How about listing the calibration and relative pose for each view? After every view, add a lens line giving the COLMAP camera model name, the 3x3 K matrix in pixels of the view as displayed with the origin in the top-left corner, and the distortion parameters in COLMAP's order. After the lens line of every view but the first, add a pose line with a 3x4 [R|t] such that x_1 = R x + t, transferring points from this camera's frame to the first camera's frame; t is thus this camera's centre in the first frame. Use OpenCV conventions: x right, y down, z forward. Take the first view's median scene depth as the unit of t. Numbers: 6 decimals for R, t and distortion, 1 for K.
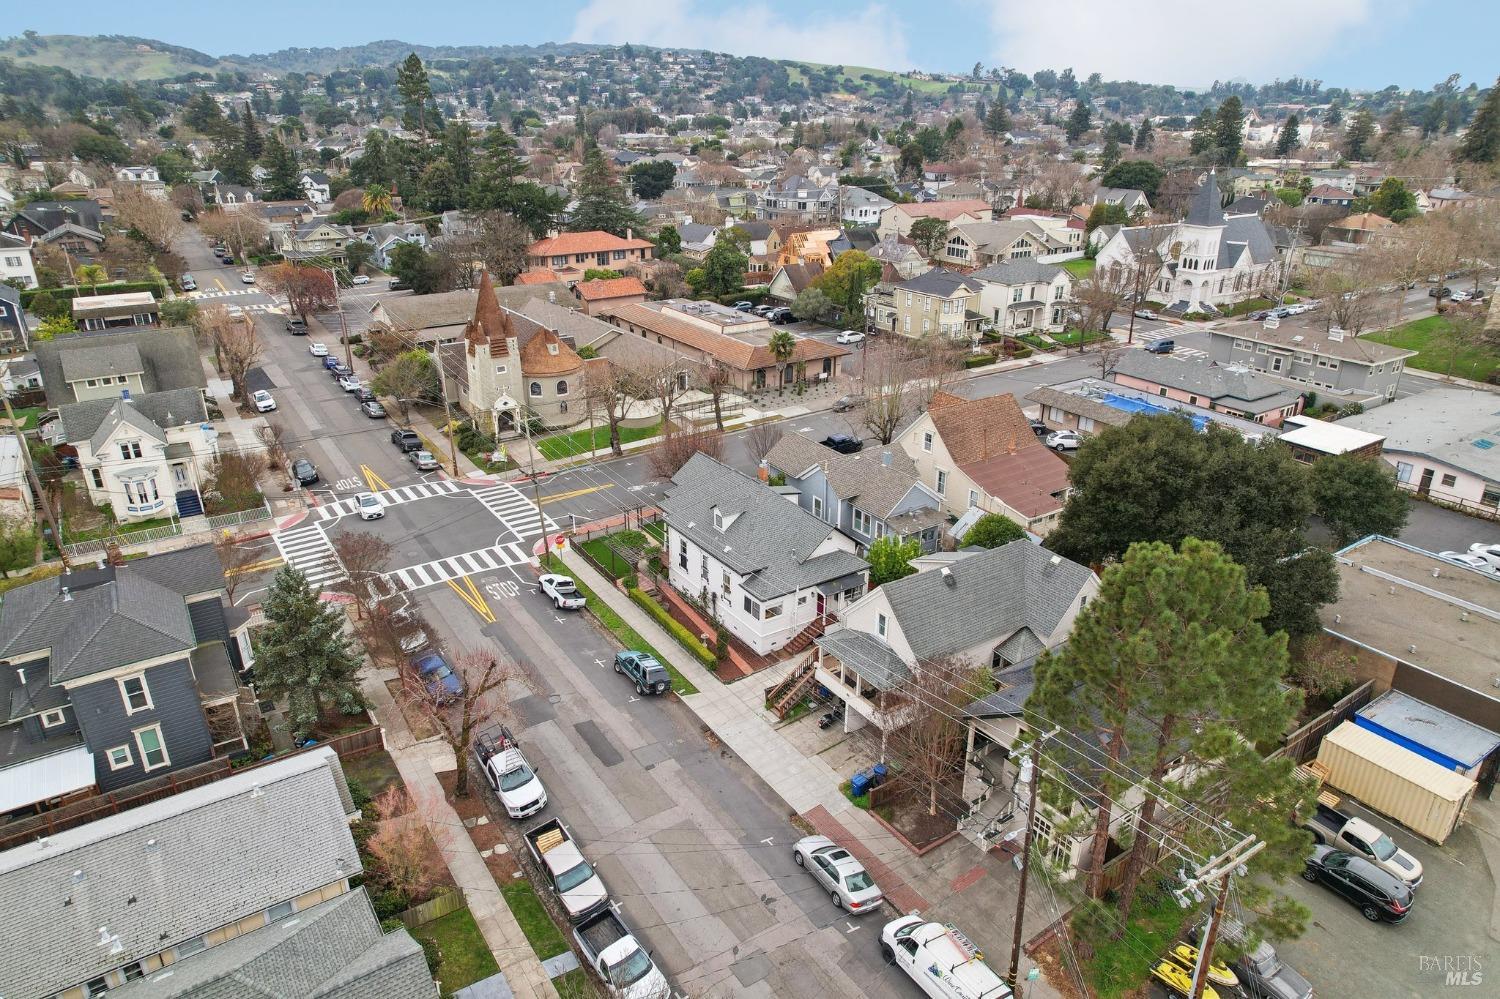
lens RADIAL K [[961.1, 0, 758.3], [0, 961.1, 500.3], [0, 0, 1]] dist [-0.078578, 0.067613]
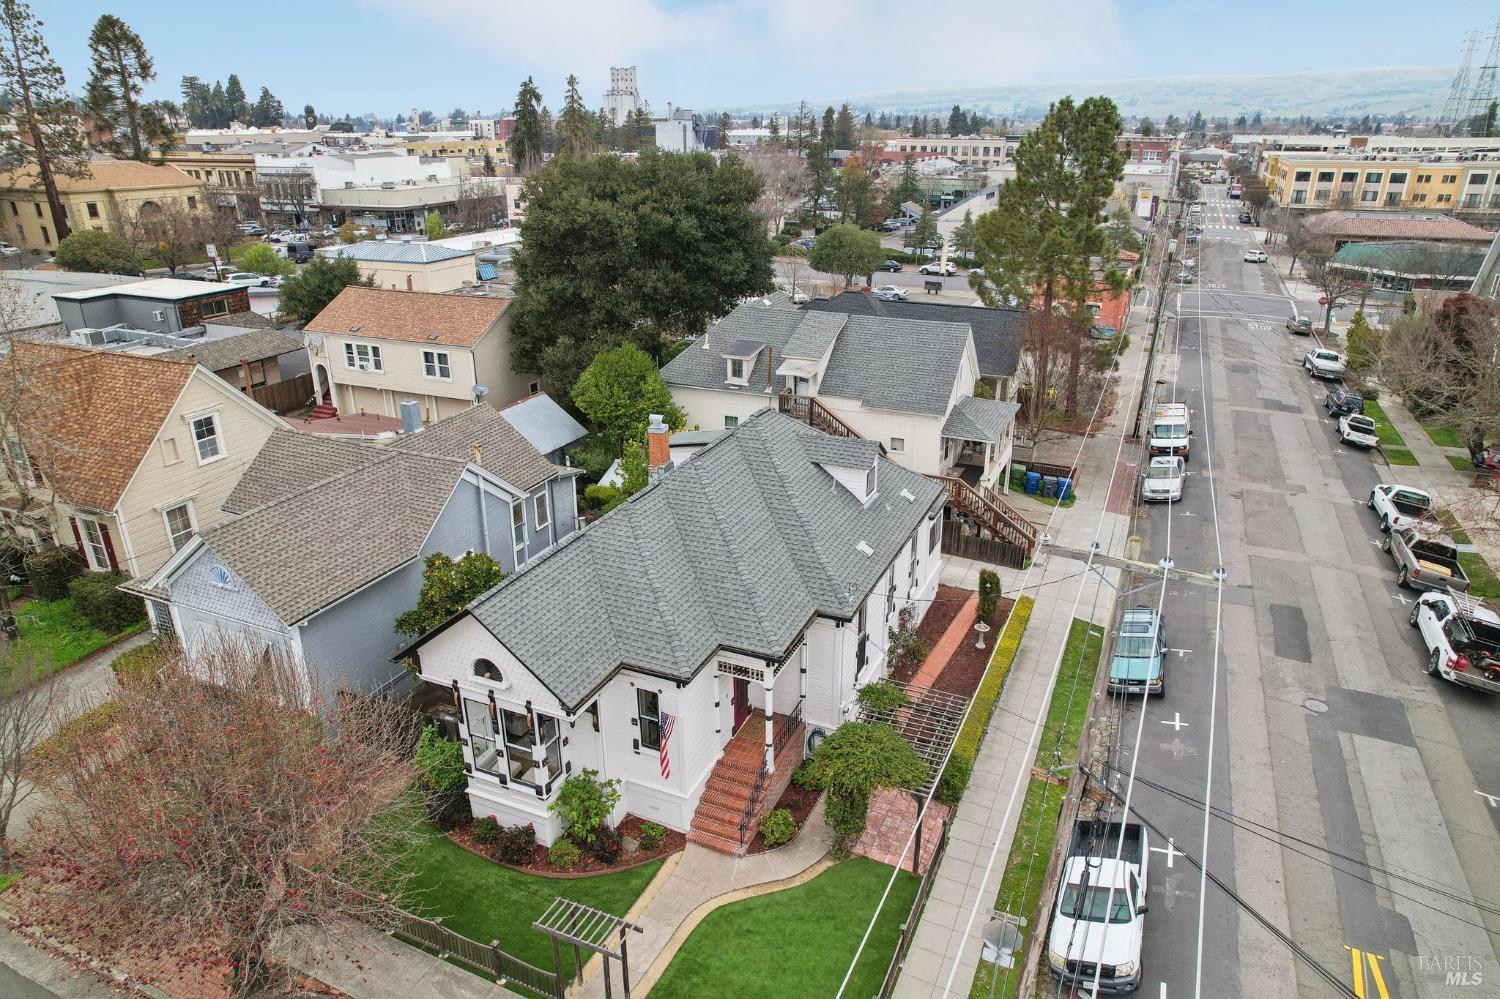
lens RADIAL K [[961.1, 0, 758.3], [0, 961.1, 500.3], [0, 0, 1]] dist [-0.078578, 0.067613]
pose [[-0.536376, -0.317198, 0.782104, -0.322406], [0.321012, 0.780361, 0.536645, -0.202353], [-0.780546, 0.538908, -0.316742, 1.033721]]
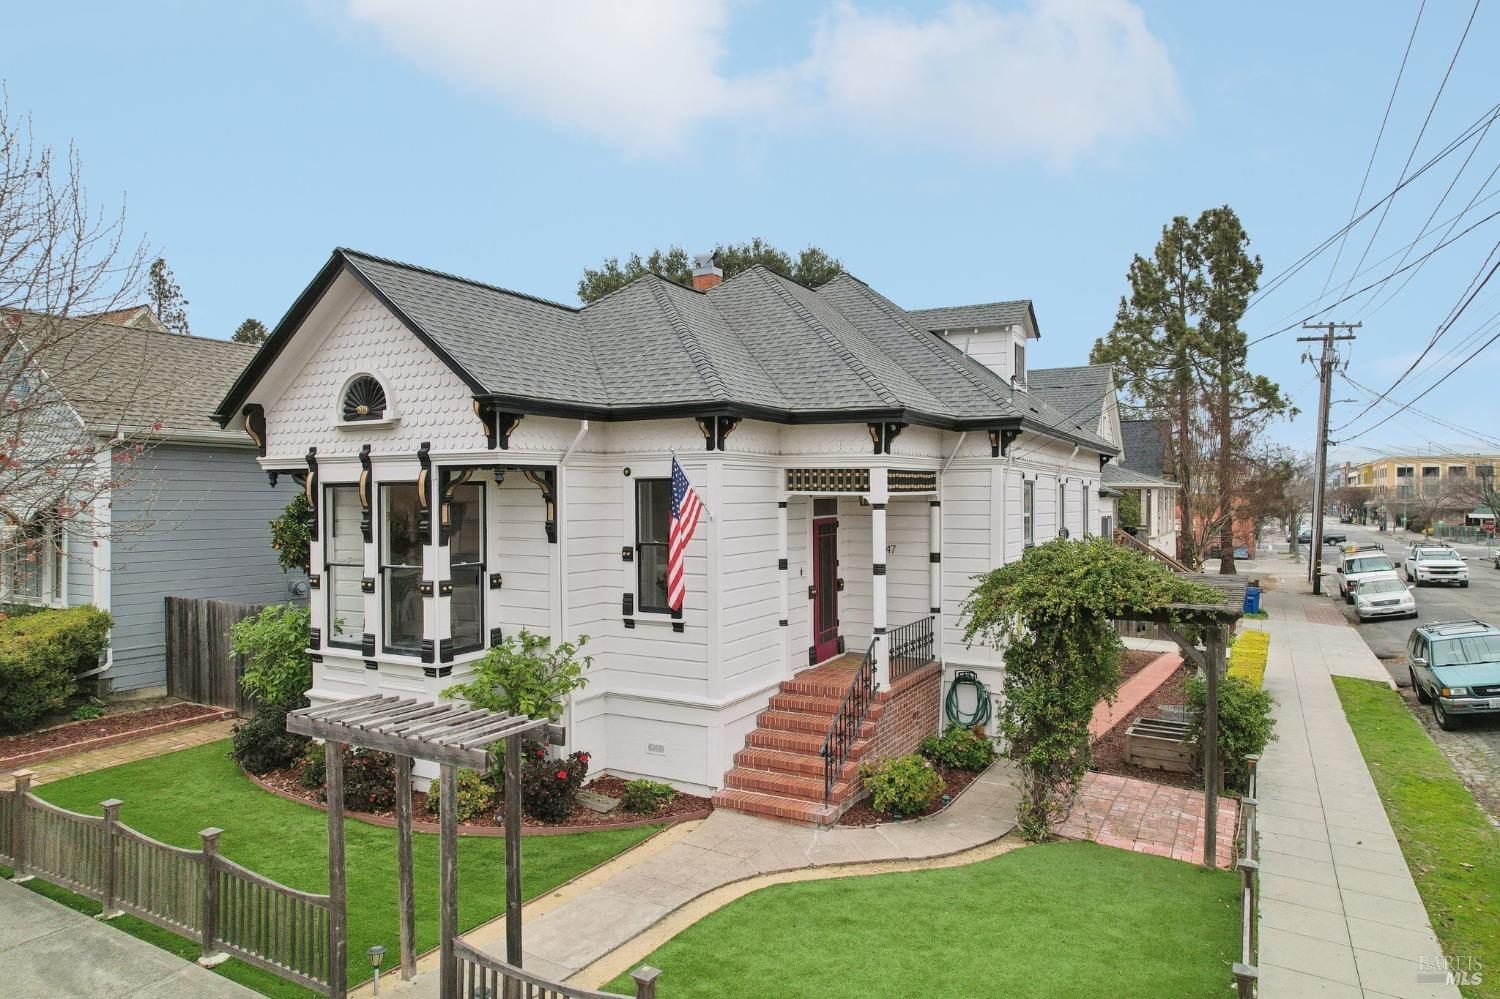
lens RADIAL K [[961.1, 0, 758.3], [0, 961.1, 500.3], [0, 0, 1]] dist [-0.078578, 0.067613]
pose [[-0.465500, -0.010487, 0.884986, -0.236264], [0.336299, 0.922835, 0.187828, -0.020051], [-0.818665, 0.385054, -0.426053, 1.054798]]
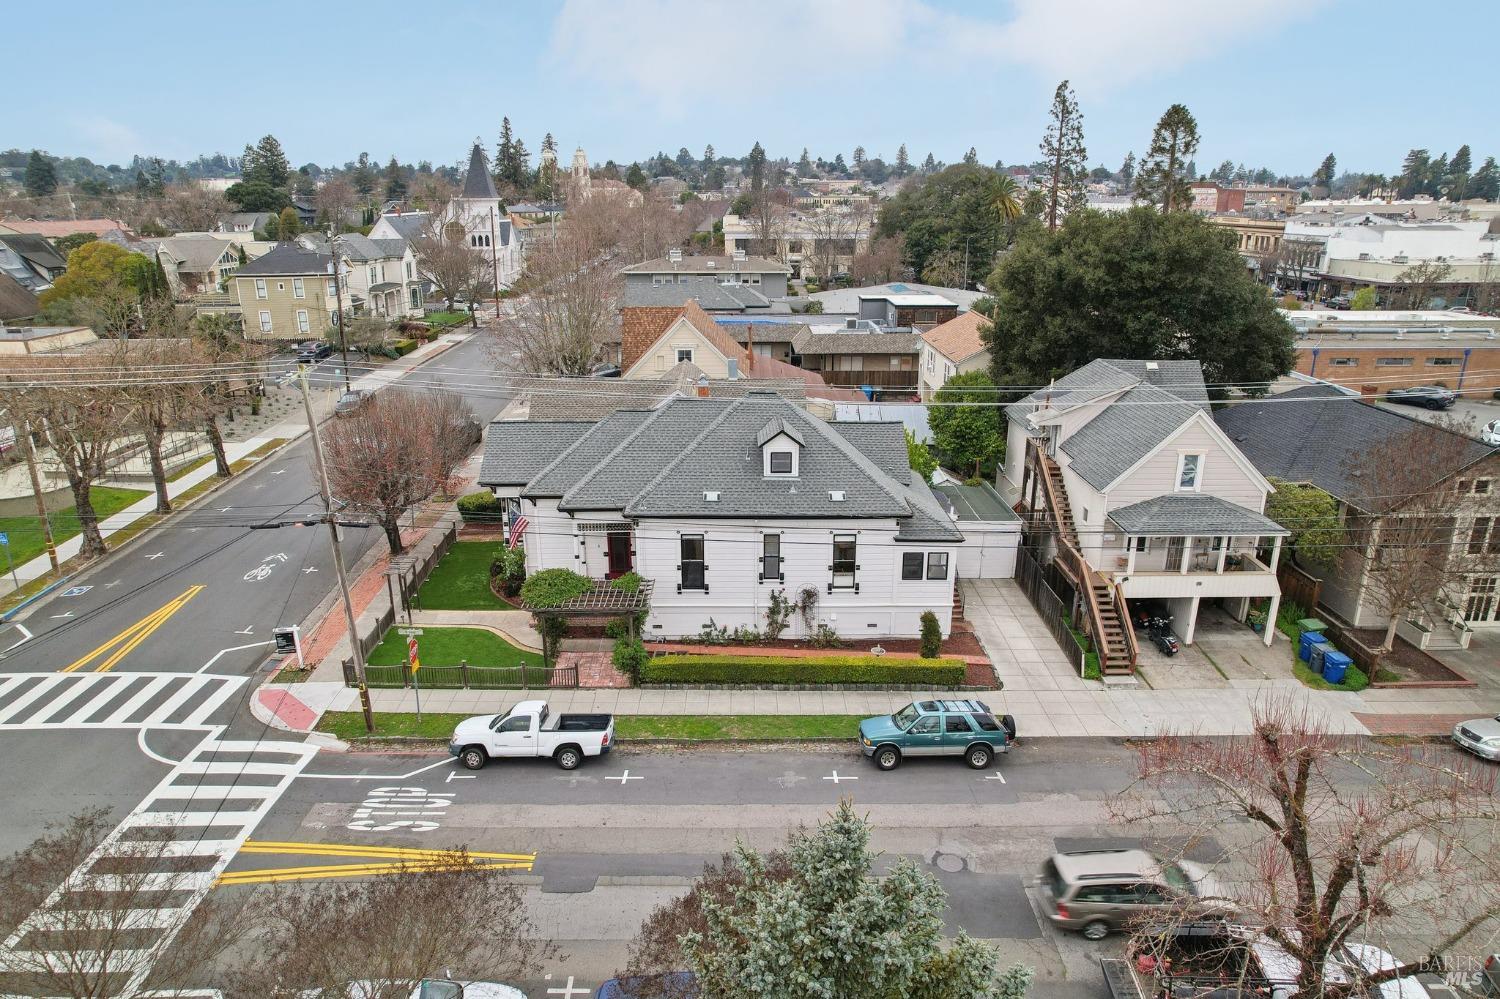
lens RADIAL K [[961.1, 0, 758.3], [0, 961.1, 500.3], [0, 0, 1]] dist [-0.078578, 0.067613]
pose [[0.540826, -0.261013, 0.799612, -0.429866], [0.324340, 0.941832, 0.088067, -0.008850], [-0.776087, 0.211717, 0.594024, 0.594909]]
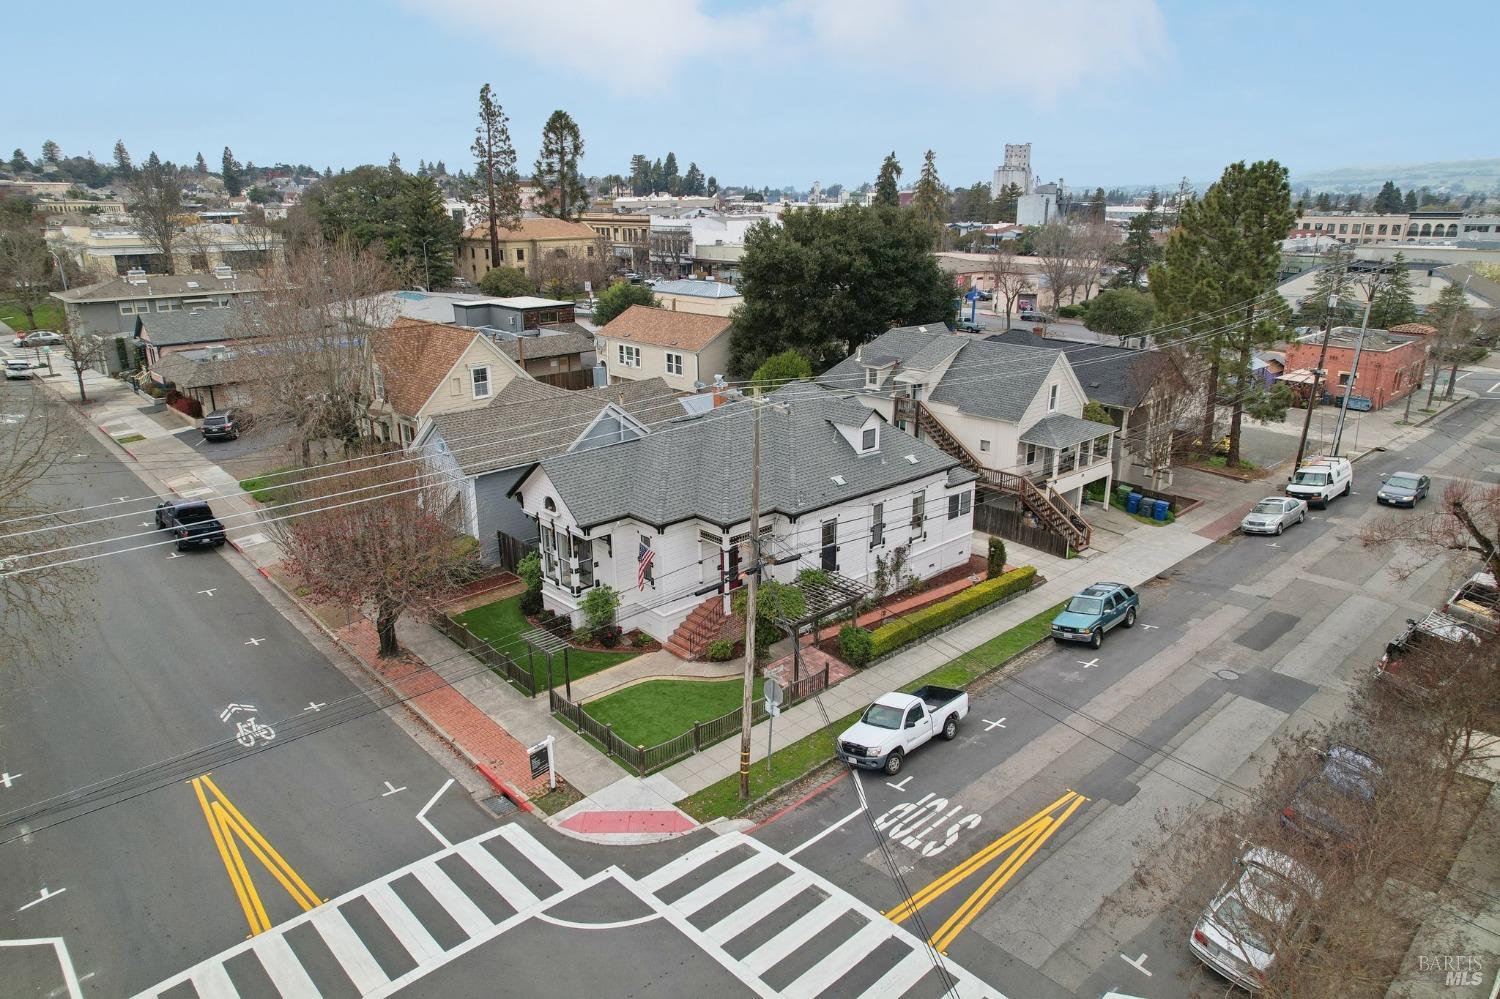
lens RADIAL K [[961.1, 0, 758.3], [0, 961.1, 500.3], [0, 0, 1]] dist [-0.078578, 0.067613]
pose [[-0.167957, -0.304040, 0.937737, -0.528623], [0.377098, 0.859084, 0.346080, -0.157029], [-0.910817, 0.411745, -0.029636, 0.952347]]
